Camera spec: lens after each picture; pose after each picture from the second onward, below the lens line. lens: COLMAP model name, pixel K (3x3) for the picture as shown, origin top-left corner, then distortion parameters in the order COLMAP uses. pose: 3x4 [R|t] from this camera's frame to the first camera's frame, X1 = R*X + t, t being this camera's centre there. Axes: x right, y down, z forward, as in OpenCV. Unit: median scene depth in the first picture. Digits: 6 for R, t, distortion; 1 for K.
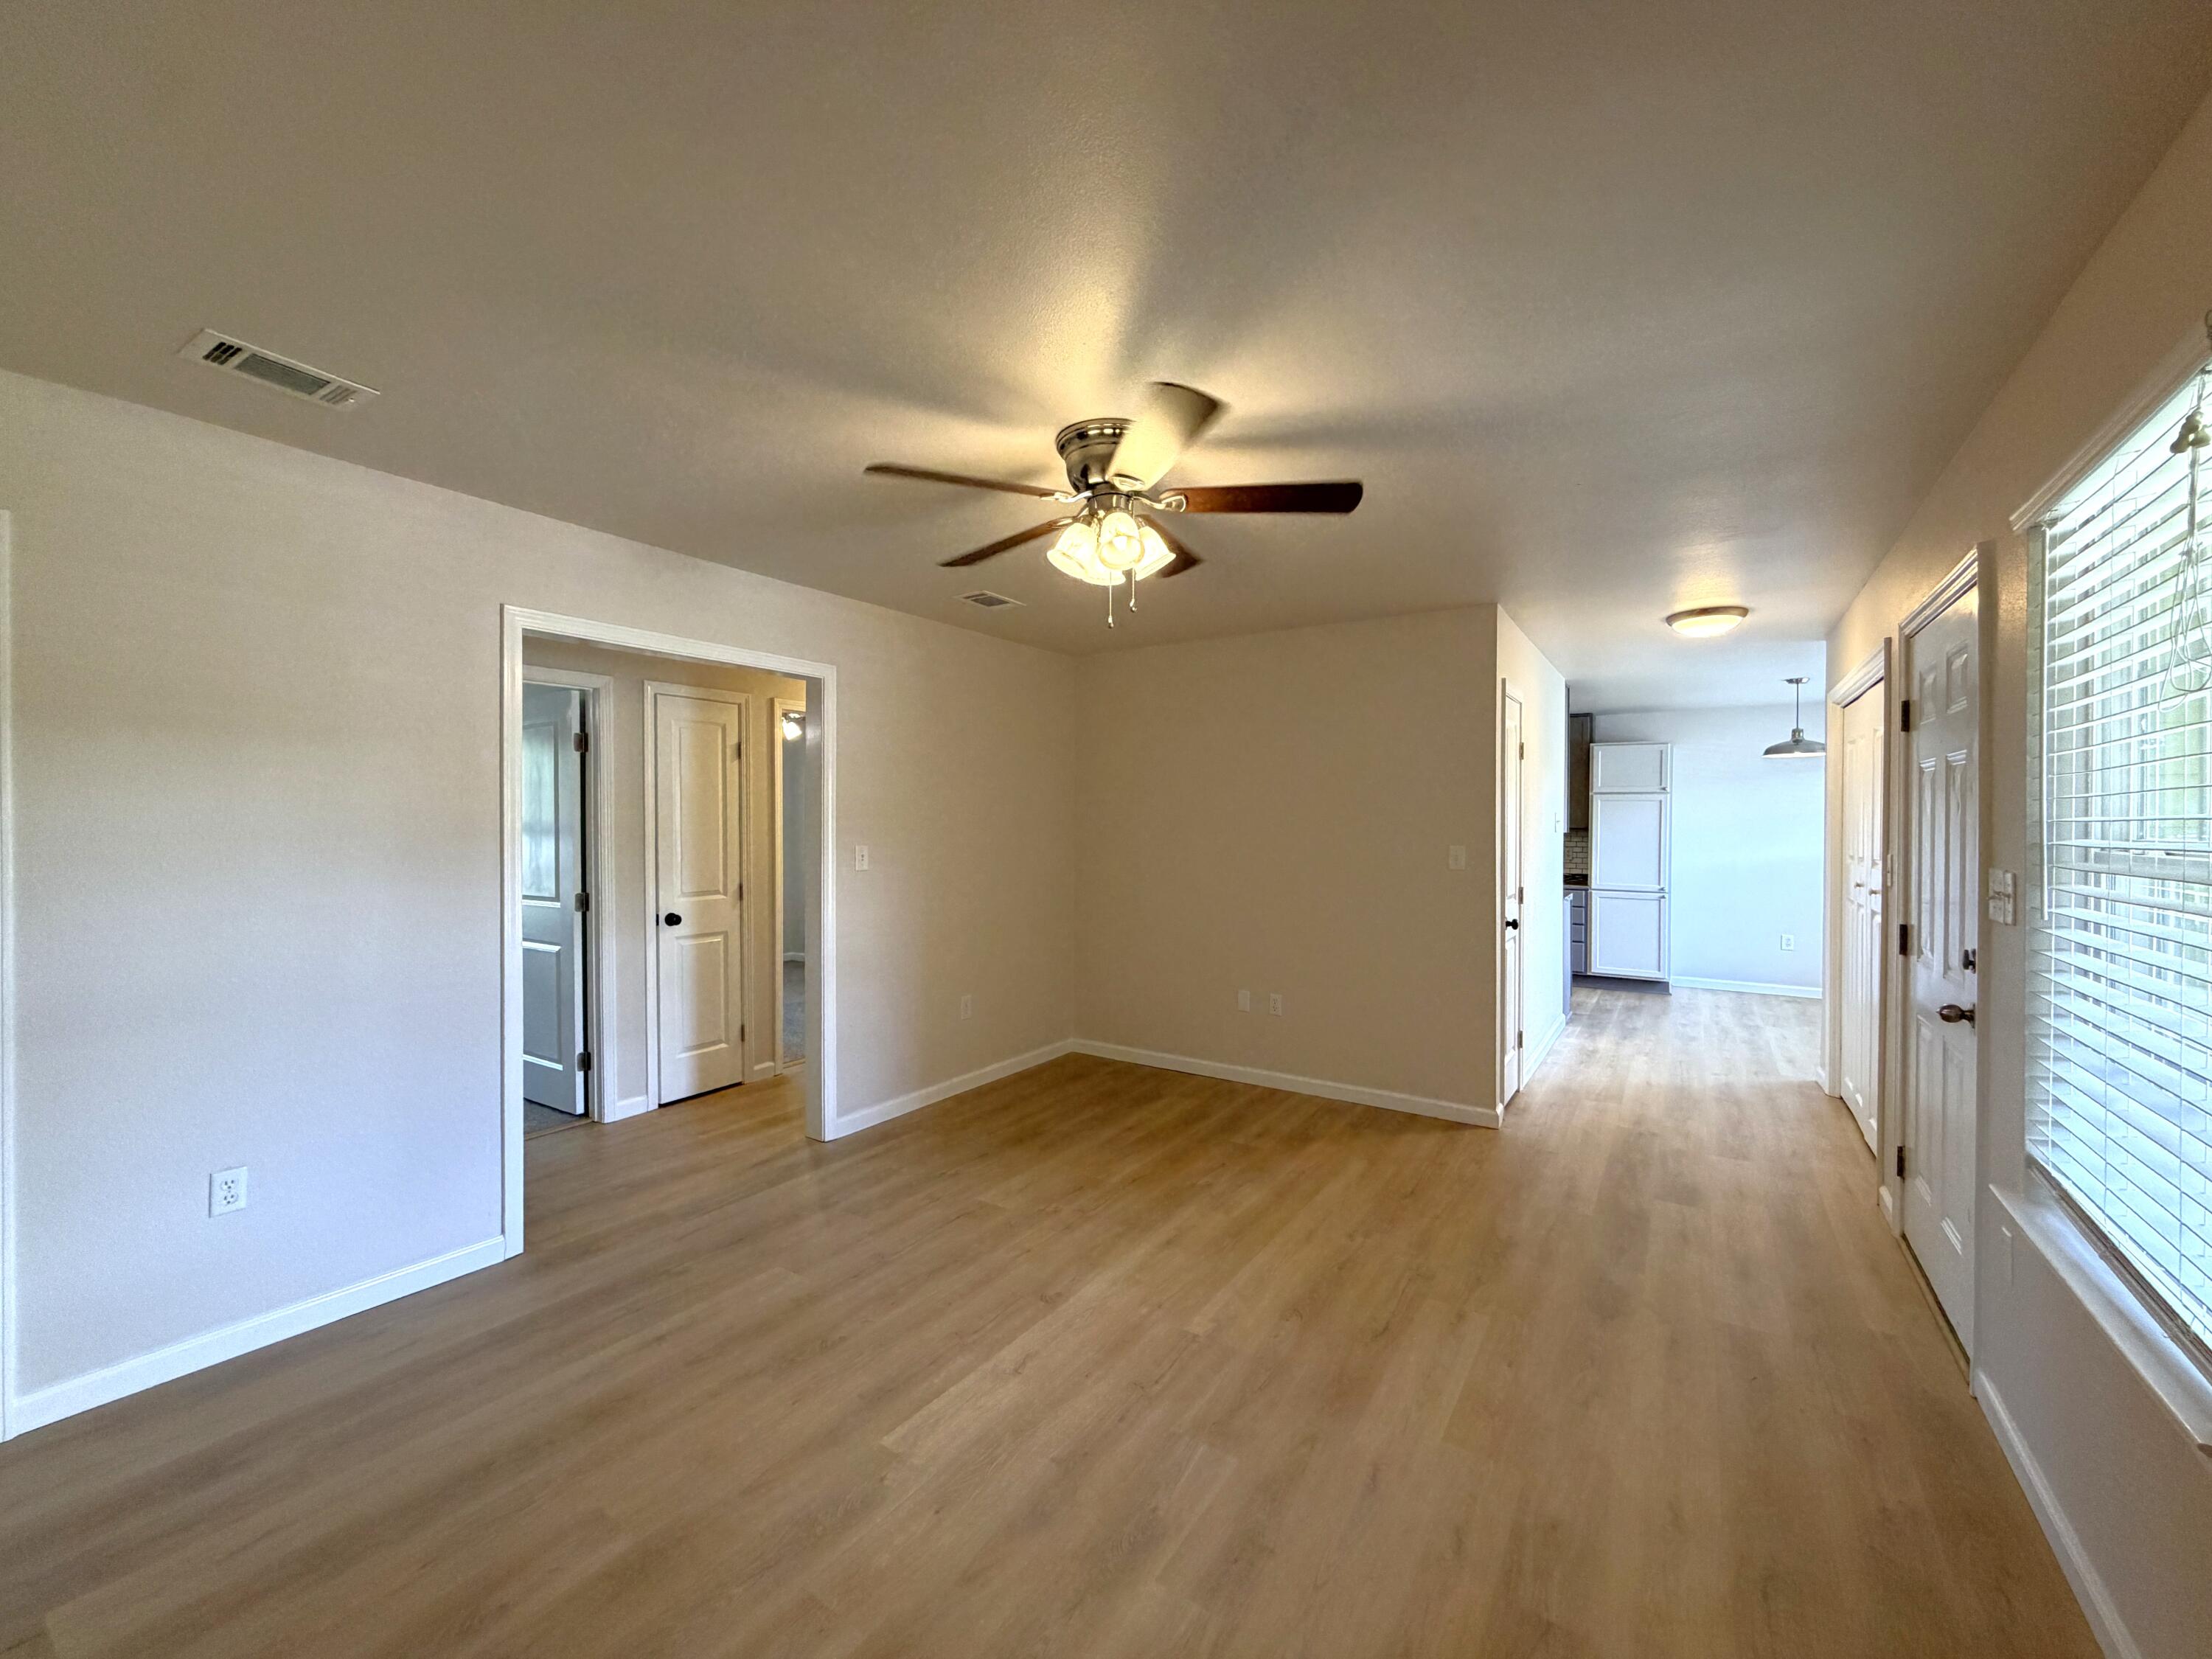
lens RADIAL K [[887.4, 0, 1105.0], [0, 887.4, 830.3], [0, 0, 1]] dist [-0.000572, 0.000139]
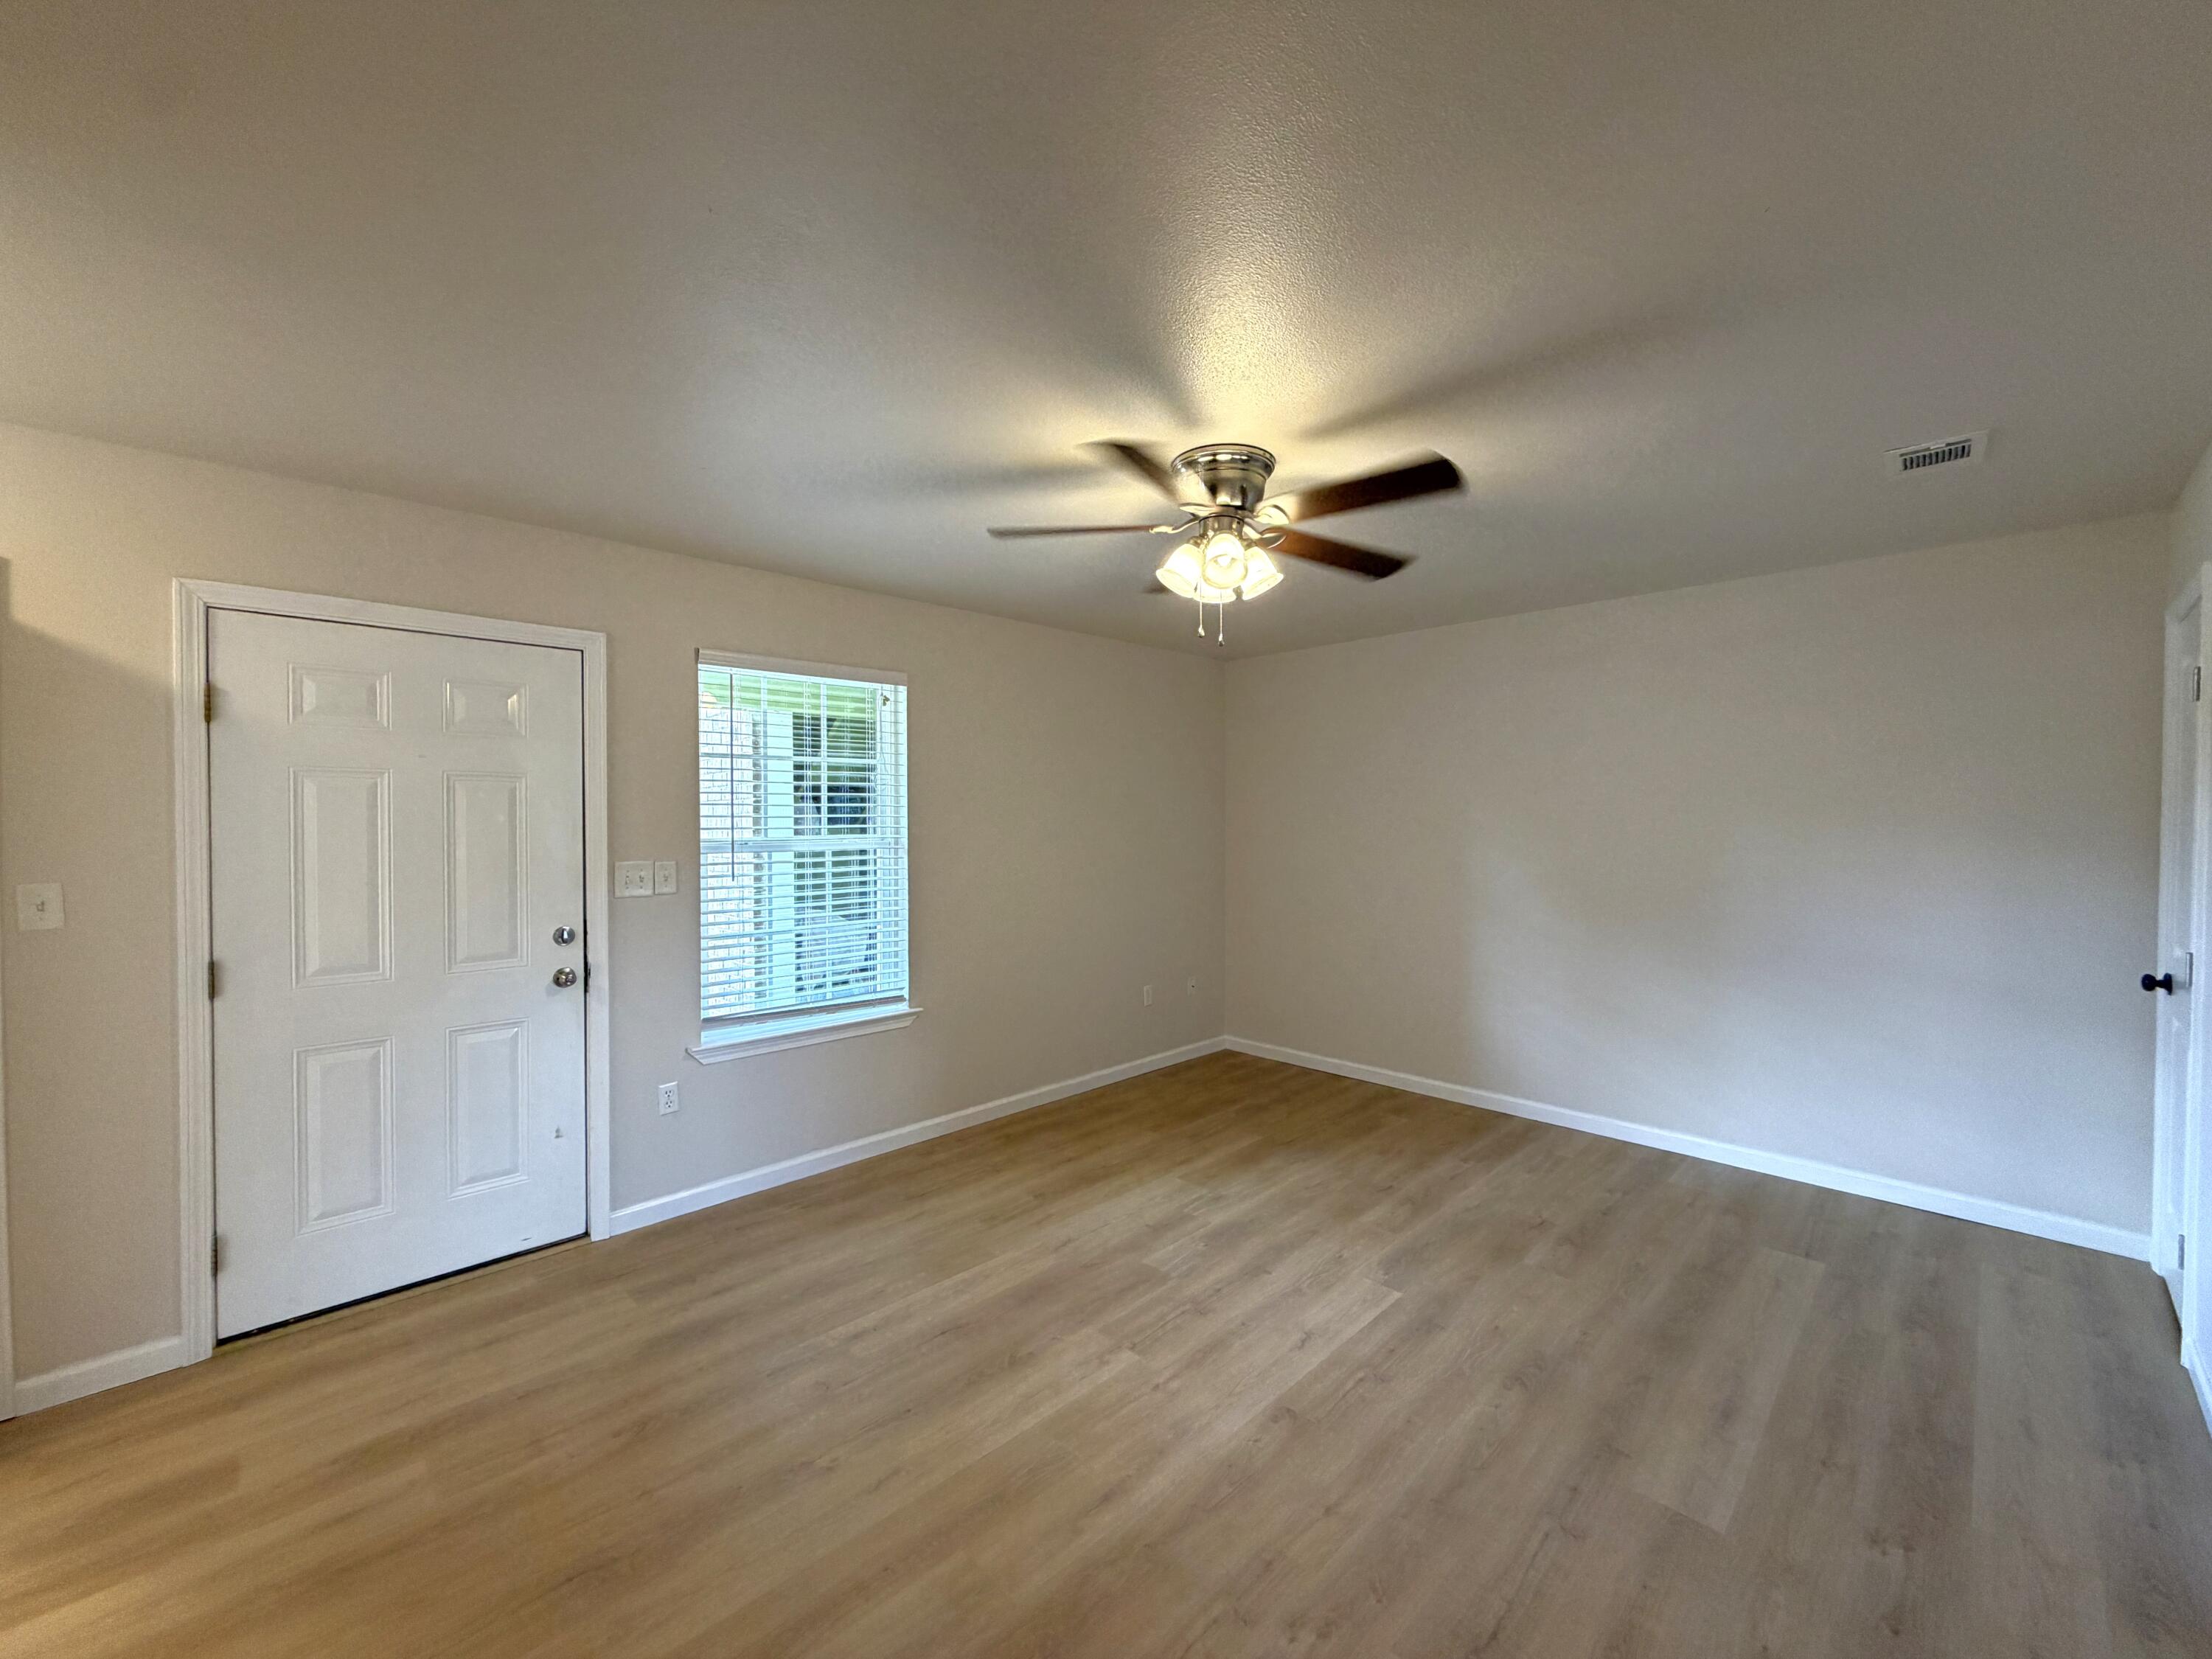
lens RADIAL K [[887.4, 0, 1105.0], [0, 887.4, 830.3], [0, 0, 1]] dist [-0.000572, 0.000139]
pose [[-0.979452, -0.001160, 0.201676, -0.070333], [0.003987, 0.999677, 0.025112, -0.040014], [-0.201640, 0.025400, -0.979130, 2.038135]]
